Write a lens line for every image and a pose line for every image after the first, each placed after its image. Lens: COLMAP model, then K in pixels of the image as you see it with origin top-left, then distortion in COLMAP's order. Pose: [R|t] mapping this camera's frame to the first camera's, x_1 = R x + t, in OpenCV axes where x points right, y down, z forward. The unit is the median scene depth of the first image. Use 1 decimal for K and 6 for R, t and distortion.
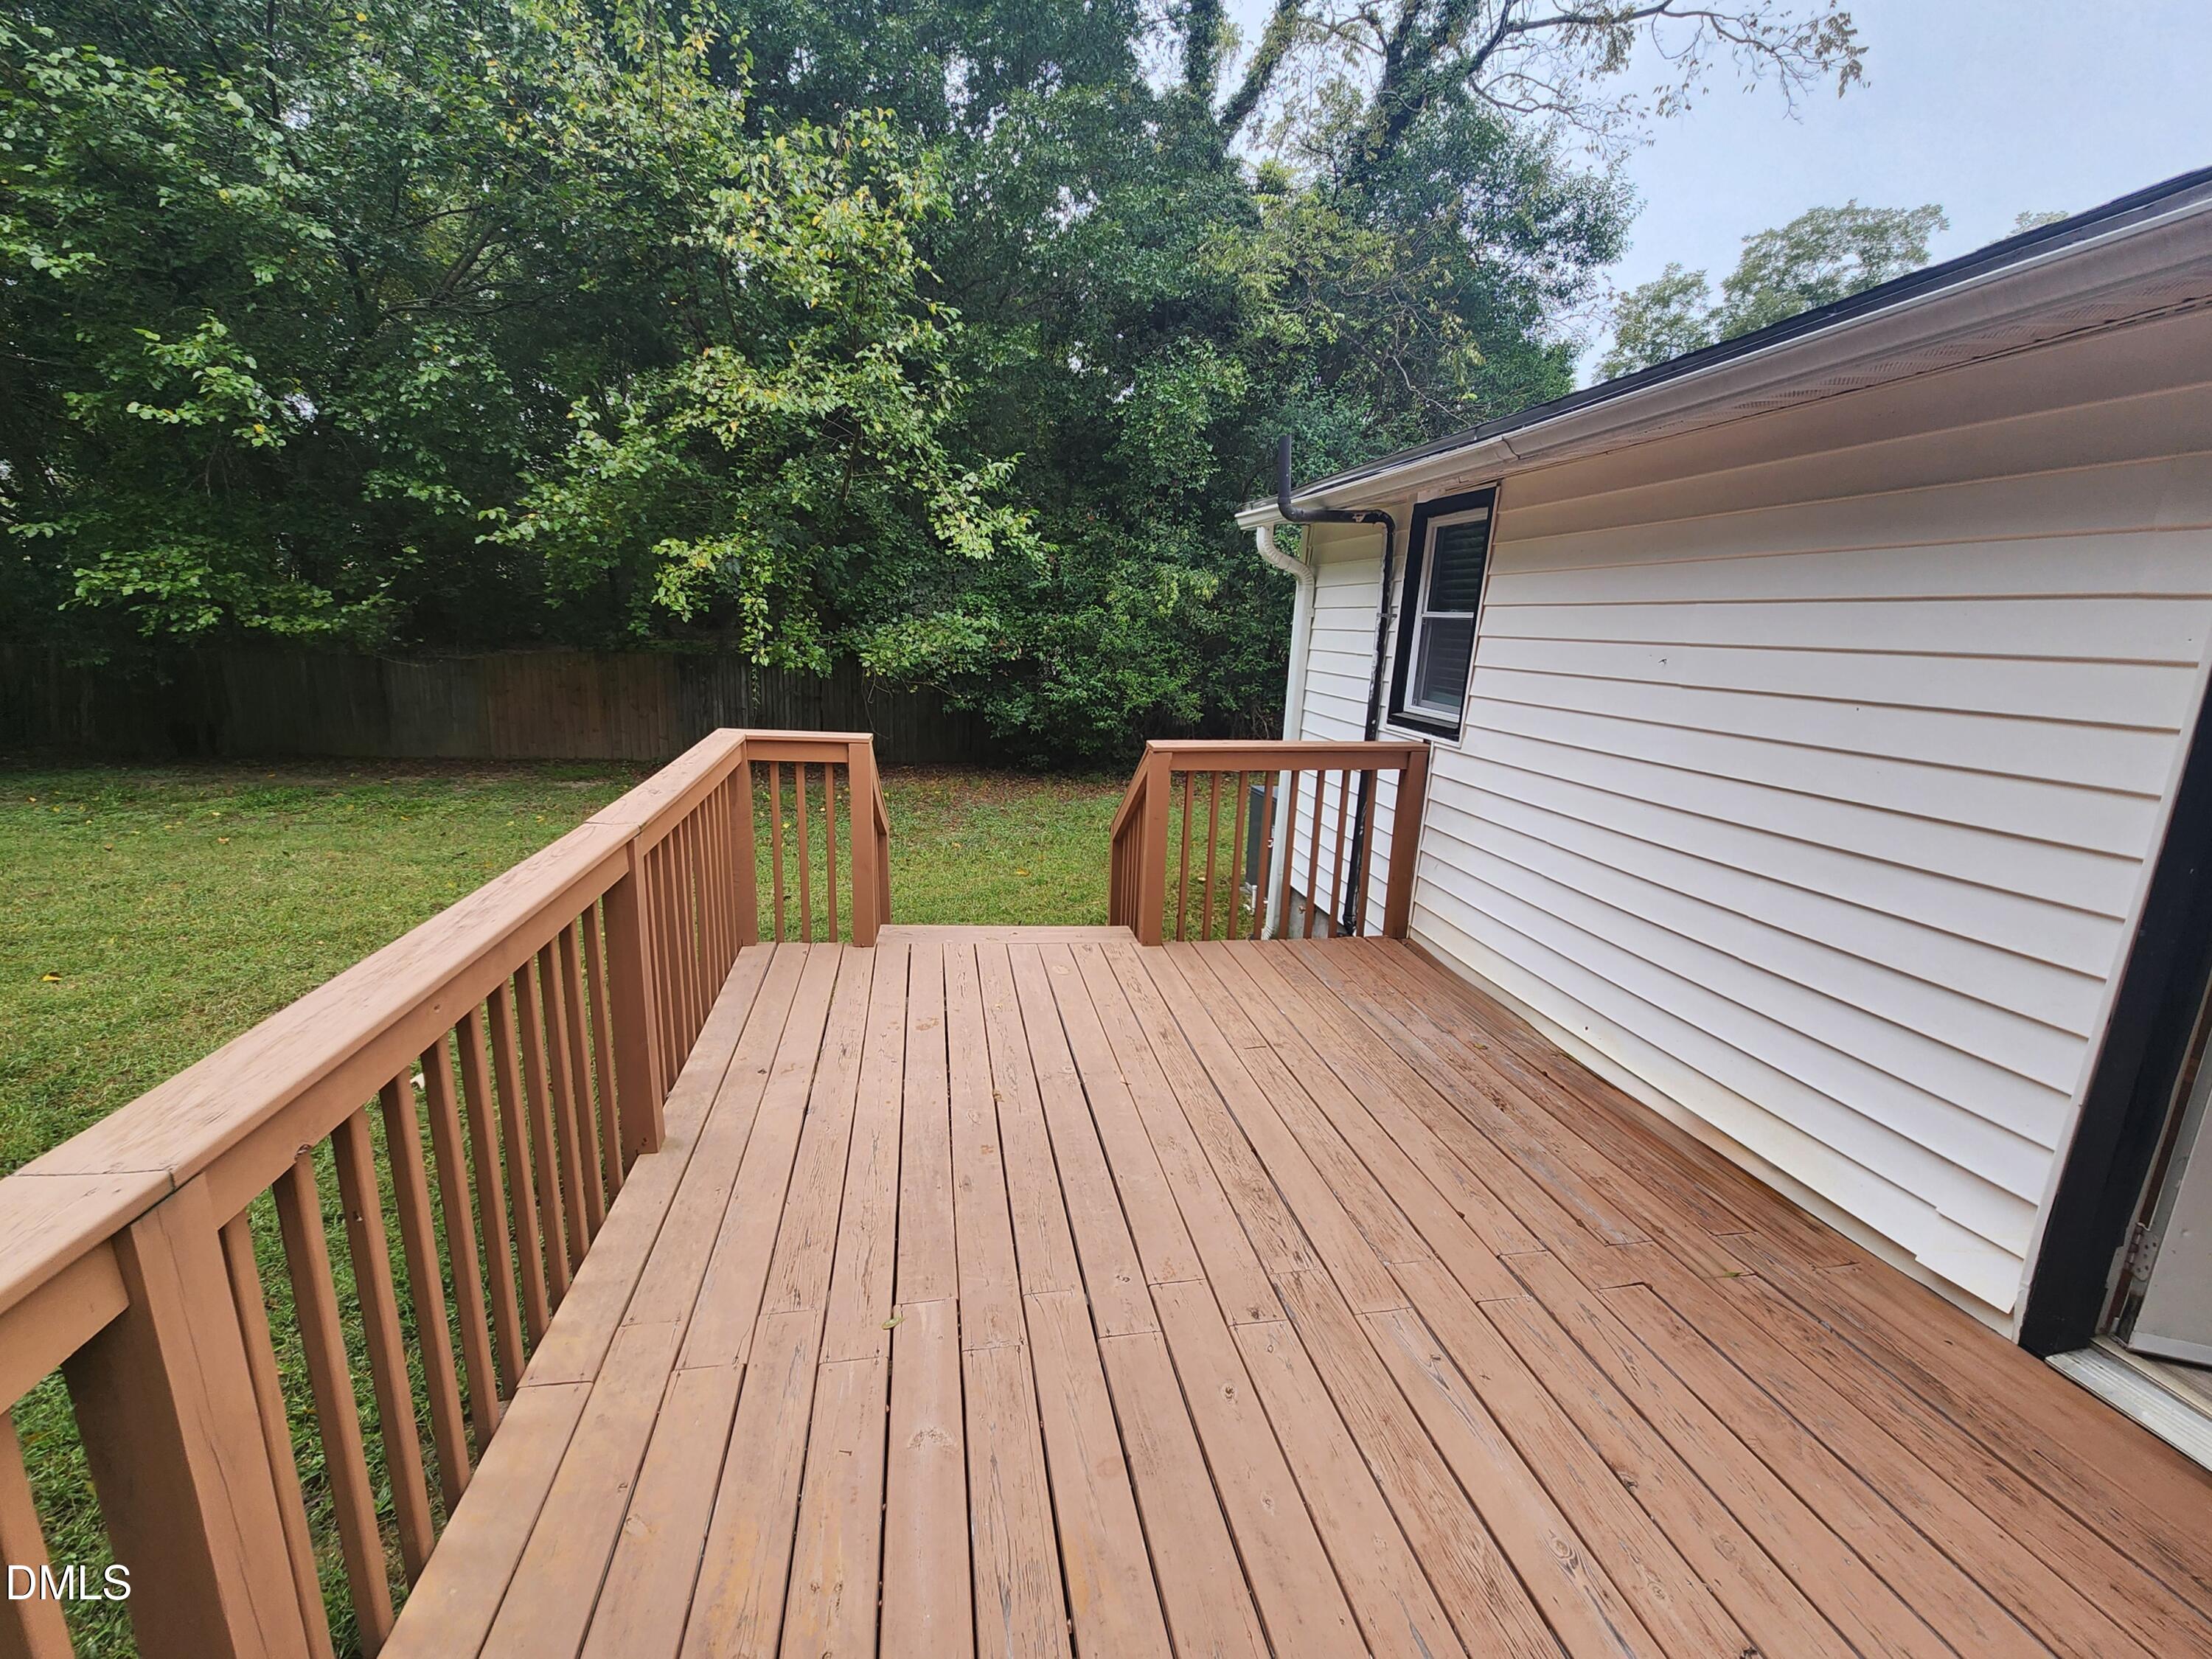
lens RADIAL K [[899.2, 0, 1111.6], [0, 899.2, 826.9], [0, 0, 1]] dist [0.004504, -0.000146]
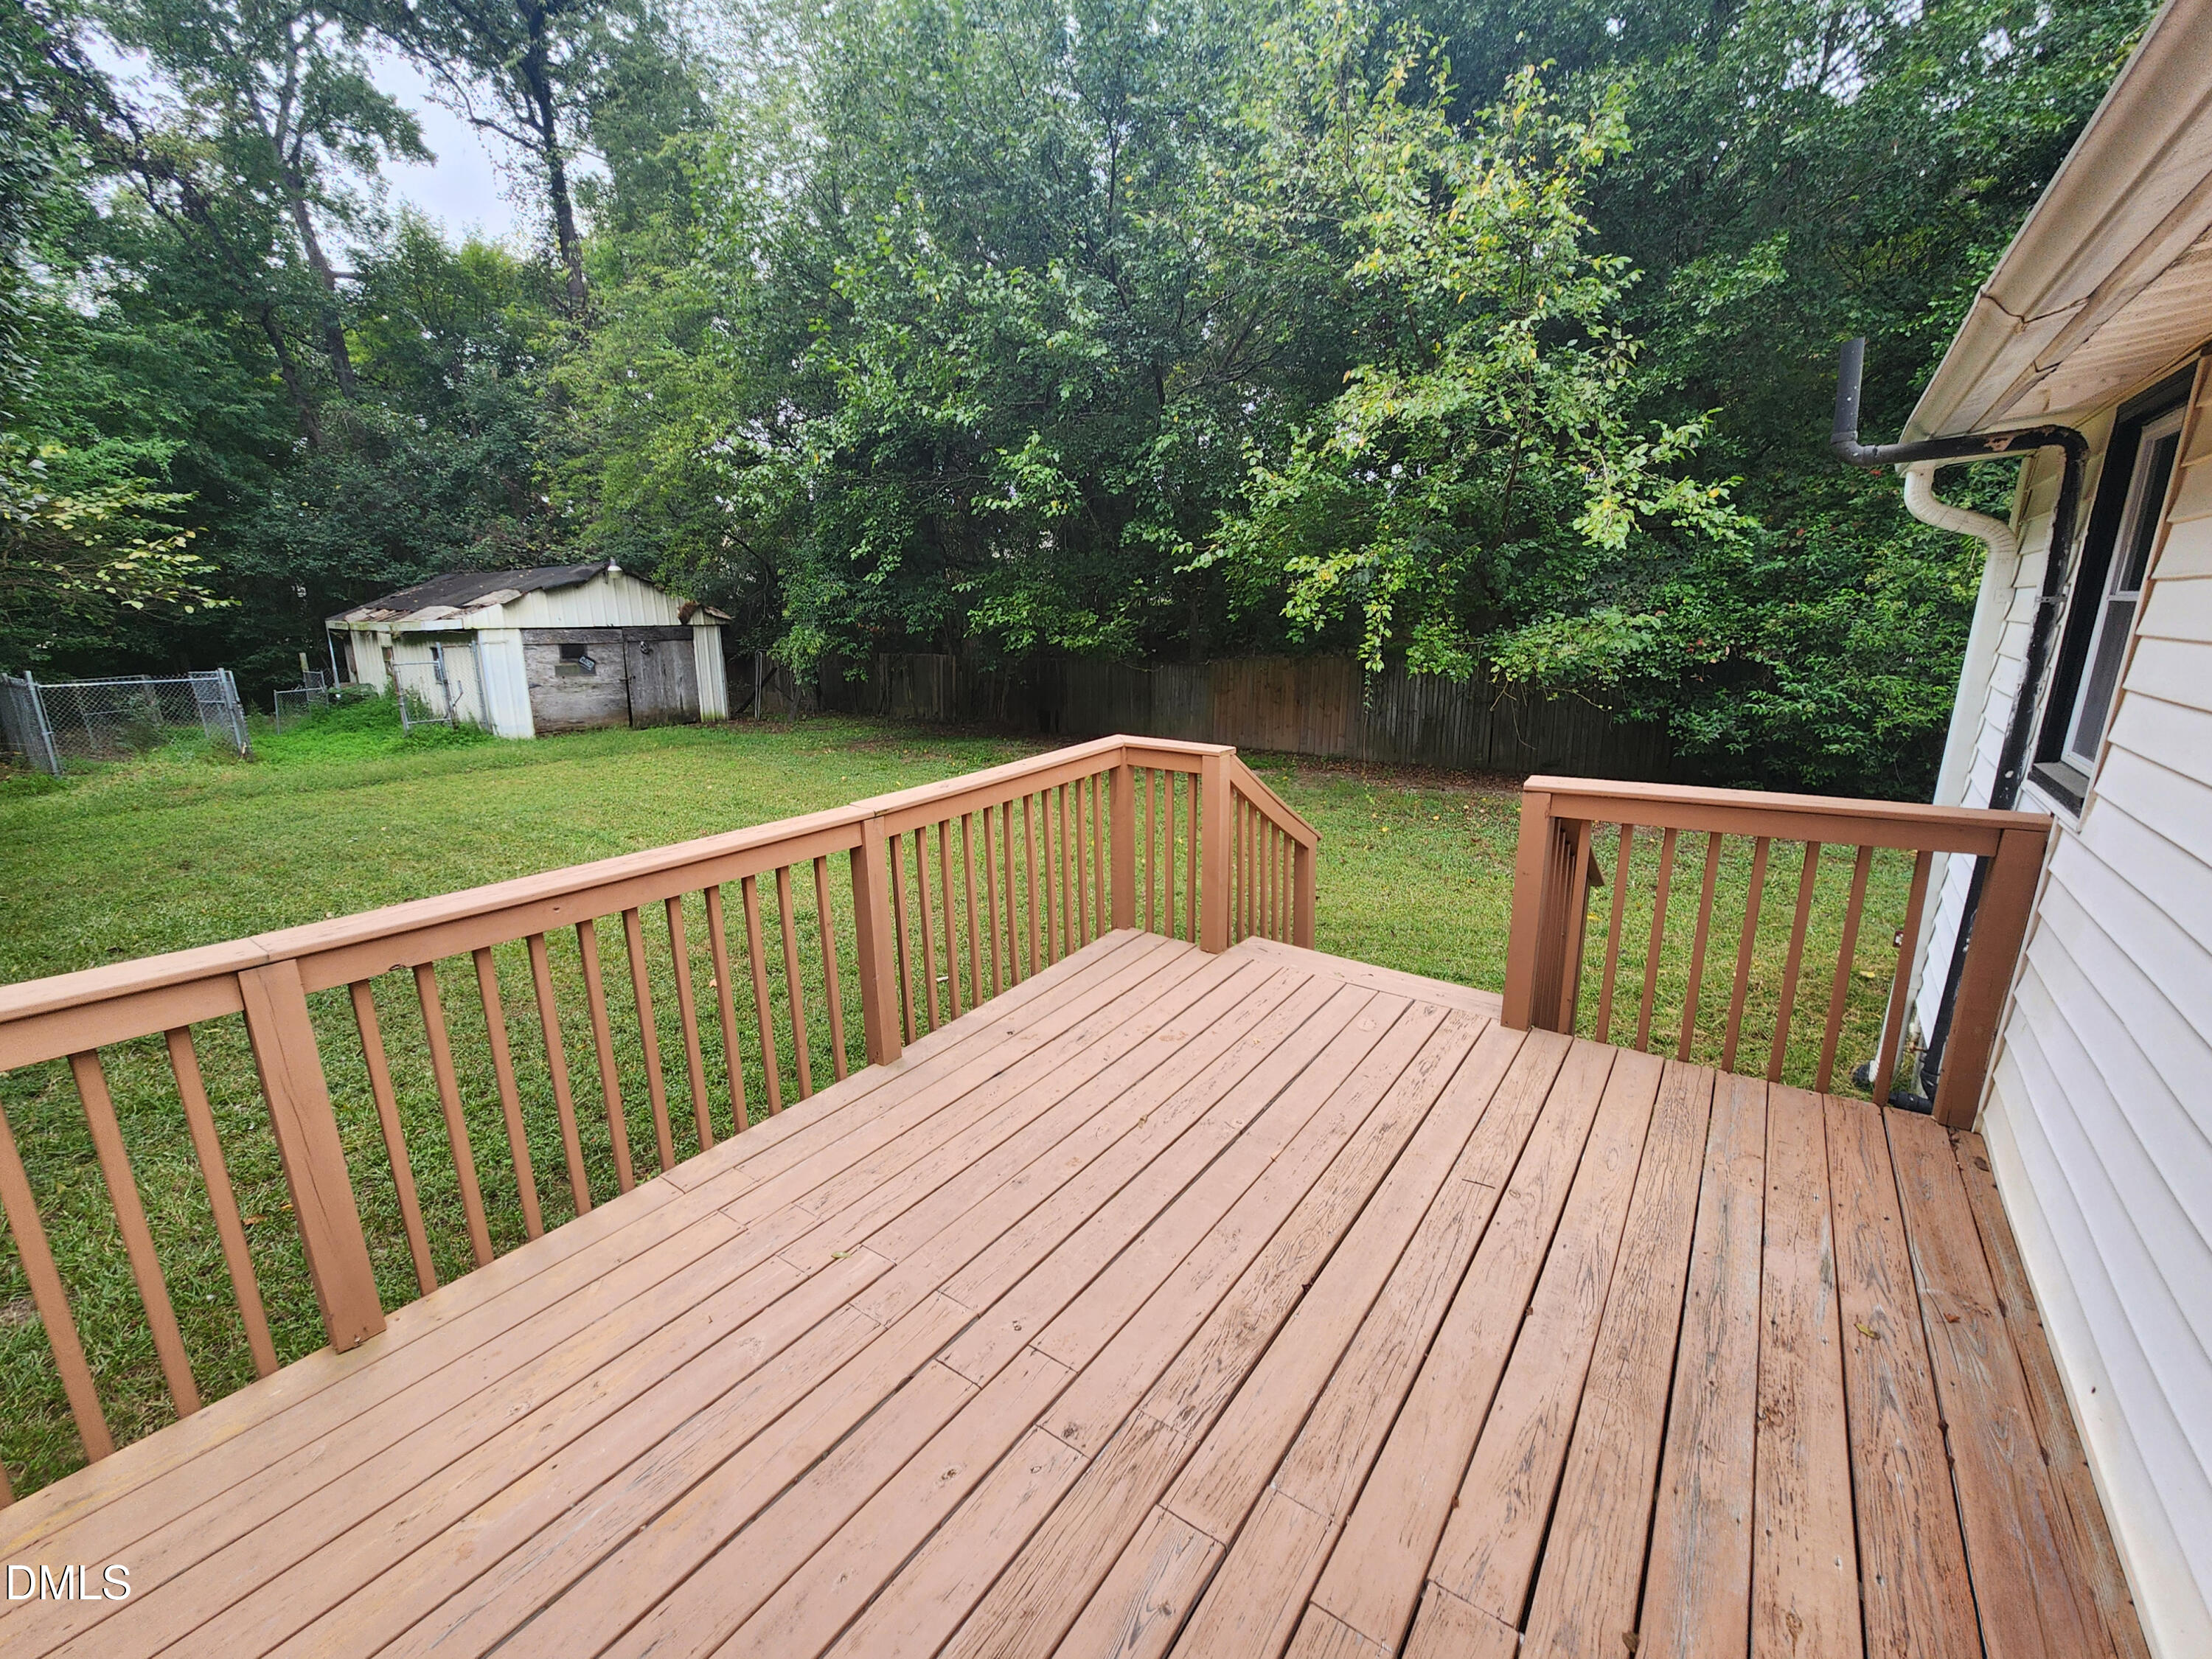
lens RADIAL K [[899.2, 0, 1118.0], [0, 899.2, 828.1], [0, 0, 1]] dist [0.004504, -0.000146]
pose [[0.718775, 0.120677, -0.684690, 0.135518], [-0.119853, 0.991584, 0.048947, -0.018553], [0.684834, 0.046880, 0.727189, 0.066007]]
